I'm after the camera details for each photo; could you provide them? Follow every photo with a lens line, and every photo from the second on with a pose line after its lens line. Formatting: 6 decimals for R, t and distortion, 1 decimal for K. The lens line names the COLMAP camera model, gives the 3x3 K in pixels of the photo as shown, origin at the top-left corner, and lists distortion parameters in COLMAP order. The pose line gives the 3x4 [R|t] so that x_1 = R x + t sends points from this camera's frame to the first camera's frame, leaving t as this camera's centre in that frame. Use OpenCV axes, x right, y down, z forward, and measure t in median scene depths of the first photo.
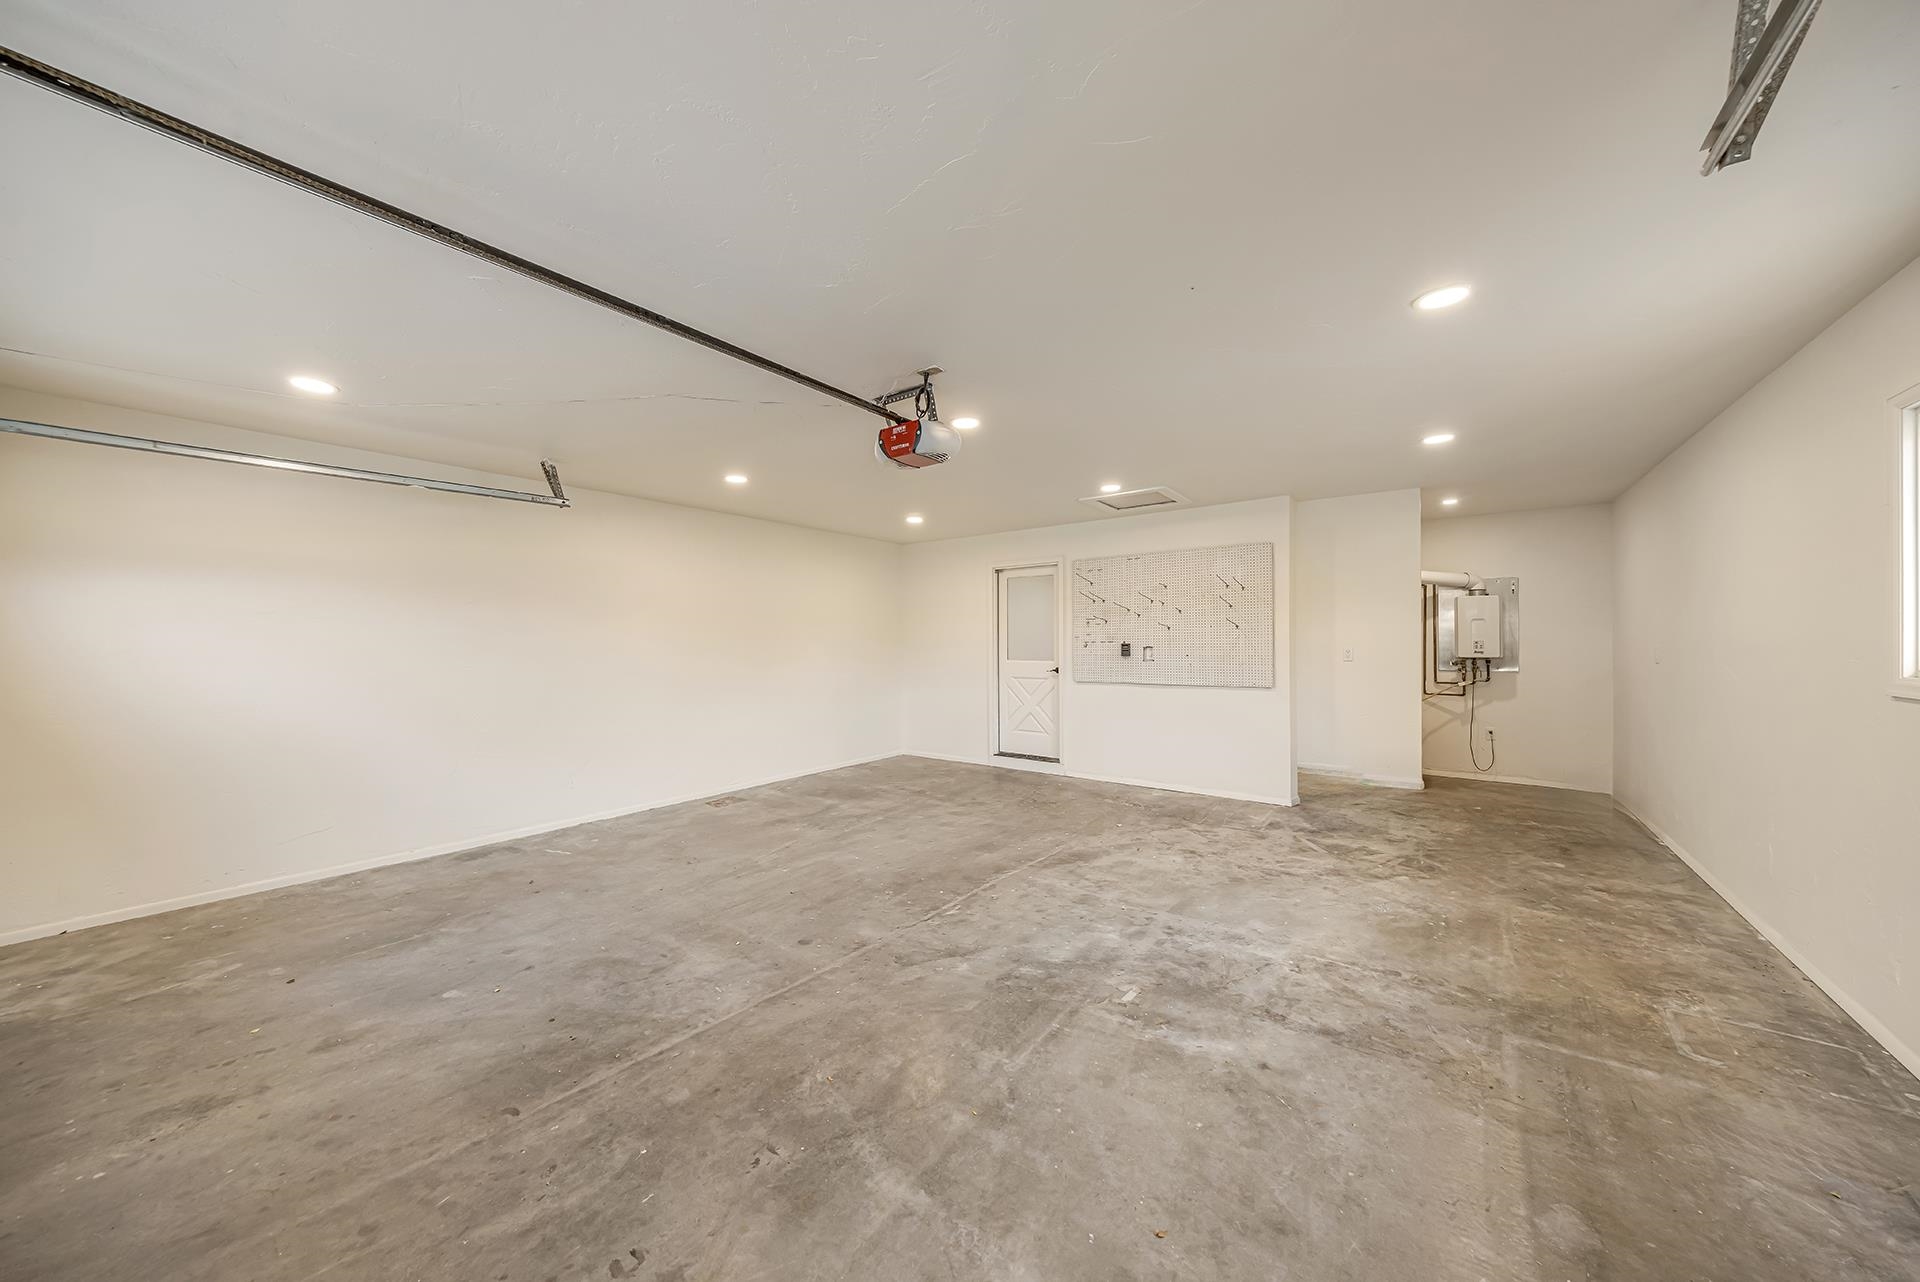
lens RADIAL K [[628.0, 0, 958.8], [0, 628.0, 641.3], [0, 0, 1]] dist [-0.000410, -0.000015]
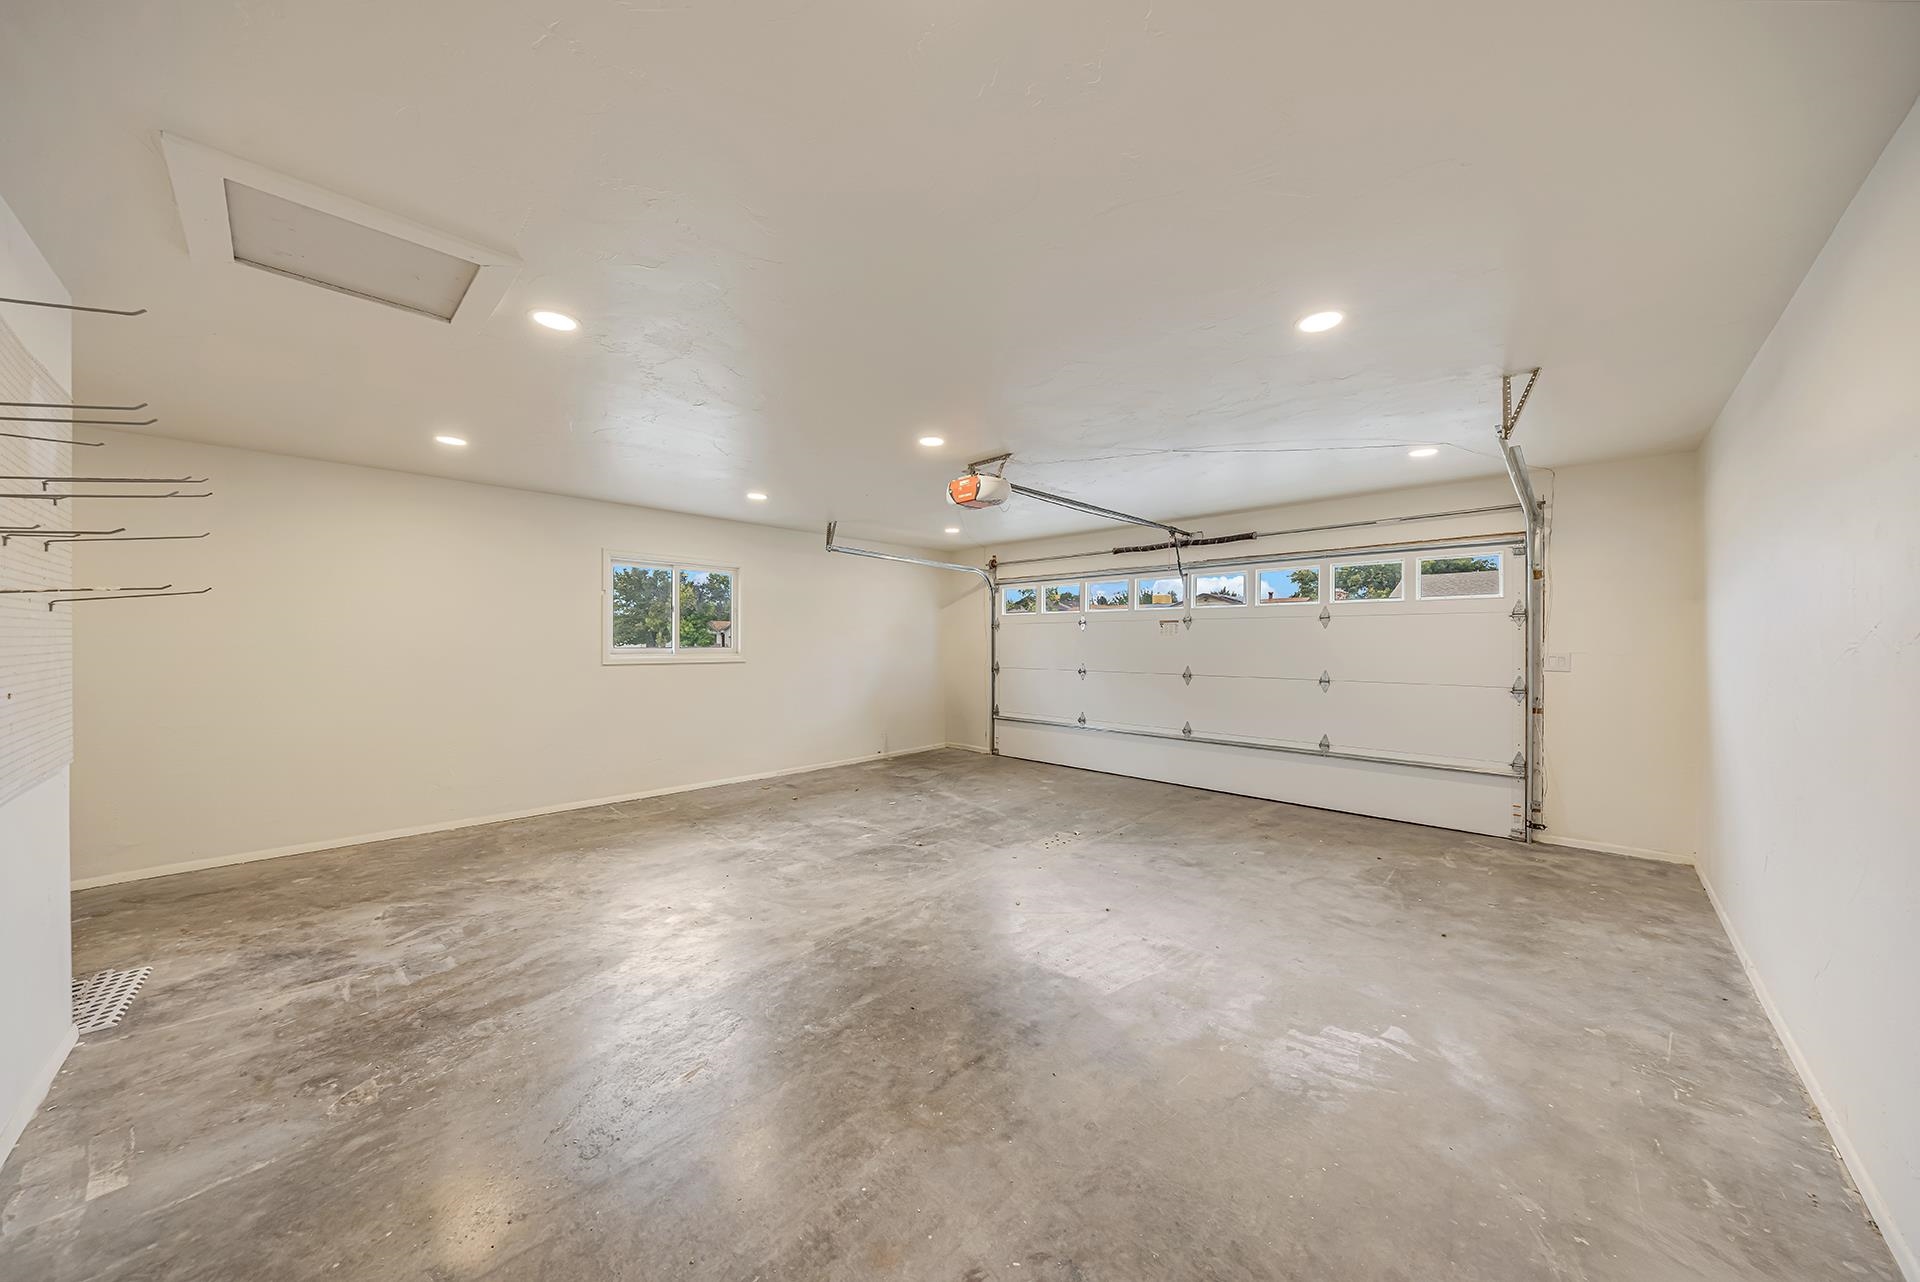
lens RADIAL K [[628.0, 0, 962.2], [0, 628.0, 640.9], [0, 0, 1]] dist [-0.000410, -0.000015]
pose [[-0.992023, 0.003678, 0.126006, -0.218817], [0.003433, 0.999992, -0.002163, -0.000828], [-0.126013, -0.001713, -0.992027, 2.532755]]
